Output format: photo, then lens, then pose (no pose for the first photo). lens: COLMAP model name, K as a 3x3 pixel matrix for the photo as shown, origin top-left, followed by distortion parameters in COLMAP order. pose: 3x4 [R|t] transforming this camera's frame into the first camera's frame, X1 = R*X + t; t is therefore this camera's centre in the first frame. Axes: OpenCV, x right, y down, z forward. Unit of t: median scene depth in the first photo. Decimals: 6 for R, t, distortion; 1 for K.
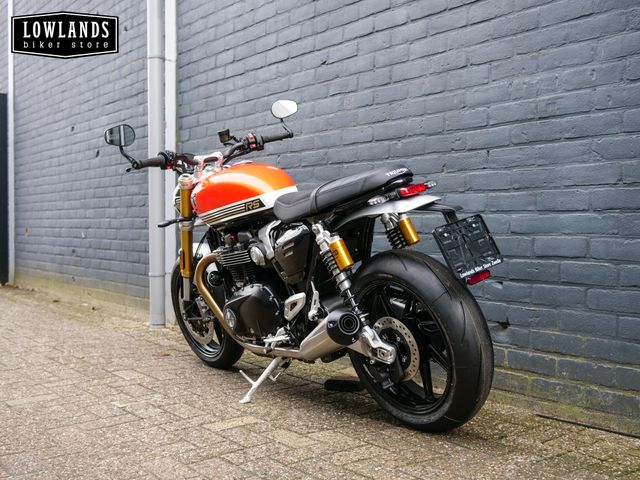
lens RADIAL K [[735.2, 0, 320.0], [0, 735.2, 240.0], [0, 0, 1]] dist [-0.008708, 0.019202]
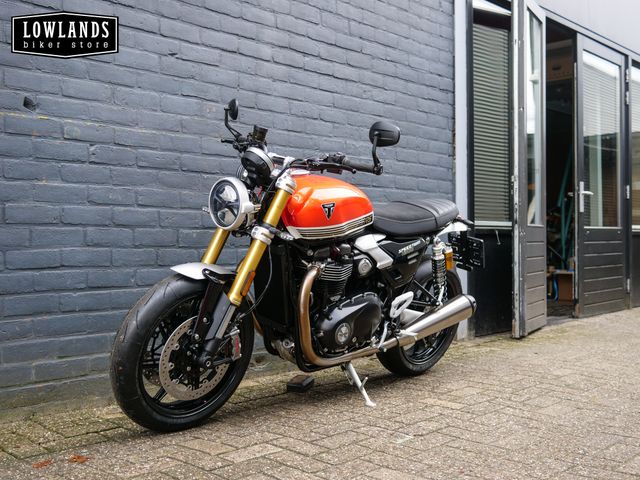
lens RADIAL K [[736.4, 0, 320.8], [0, 736.4, 244.0], [0, 0, 1]] dist [-0.010418, 0.011901]
pose [[-0.159471, -0.005556, 0.987187, -1.184988], [0.020343, 0.999753, 0.008913, -0.023560], [-0.986993, 0.021504, -0.159319, 1.284020]]
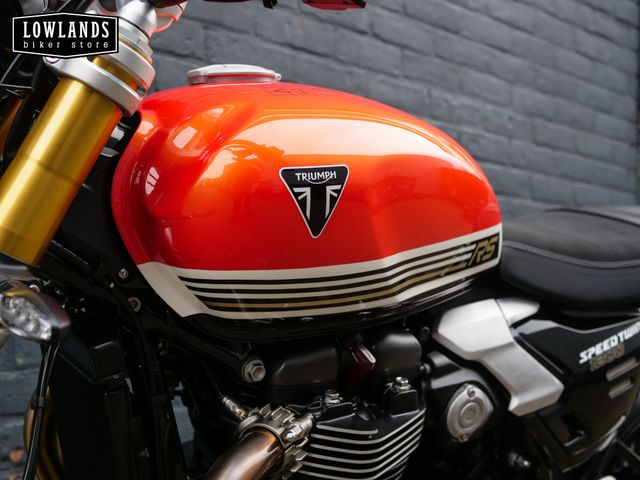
lens RADIAL K [[736.4, 0, 320.8], [0, 736.4, 244.0], [0, 0, 1]] dist [-0.010418, 0.011901]
pose [[-0.030052, 0.052229, 0.998183, -0.416579], [-0.011036, 0.998556, -0.052580, -0.034075], [-0.999487, -0.012596, -0.029432, 1.116515]]
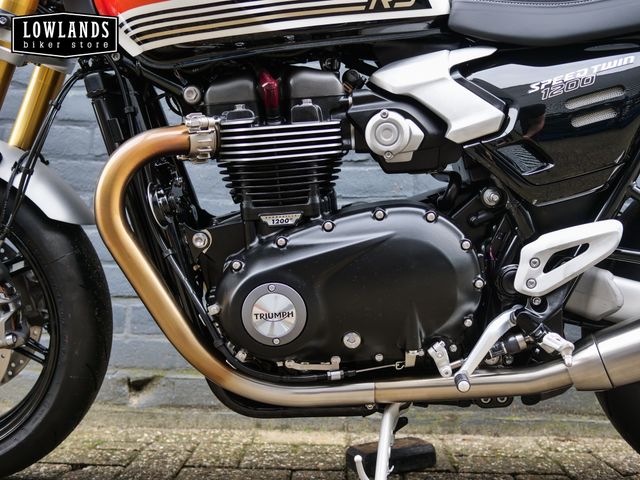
lens RADIAL K [[735.2, 0, 320.0], [0, 735.2, 240.0], [0, 0, 1]] dist [-0.008708, 0.019202]
pose [[0.622425, 0.068304, 0.779693, -0.413369], [-0.002352, 0.996343, -0.085406, 0.111542], [-0.782676, 0.051325, 0.620310, 0.831491]]
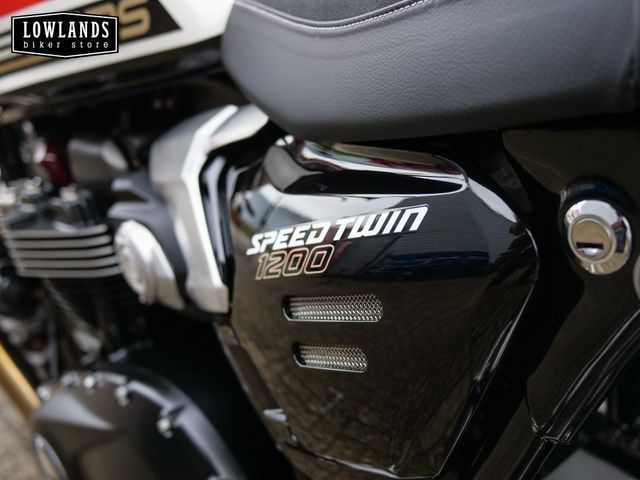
lens RADIAL K [[735.2, 0, 320.0], [0, 735.2, 240.0], [0, 0, 1]] dist [-0.008708, 0.019202]
pose [[0.995579, 0.010835, 0.093300, -0.056428], [-0.029702, 0.978668, 0.203291, -0.032510], [-0.089107, -0.205163, 0.974663, 0.814737]]
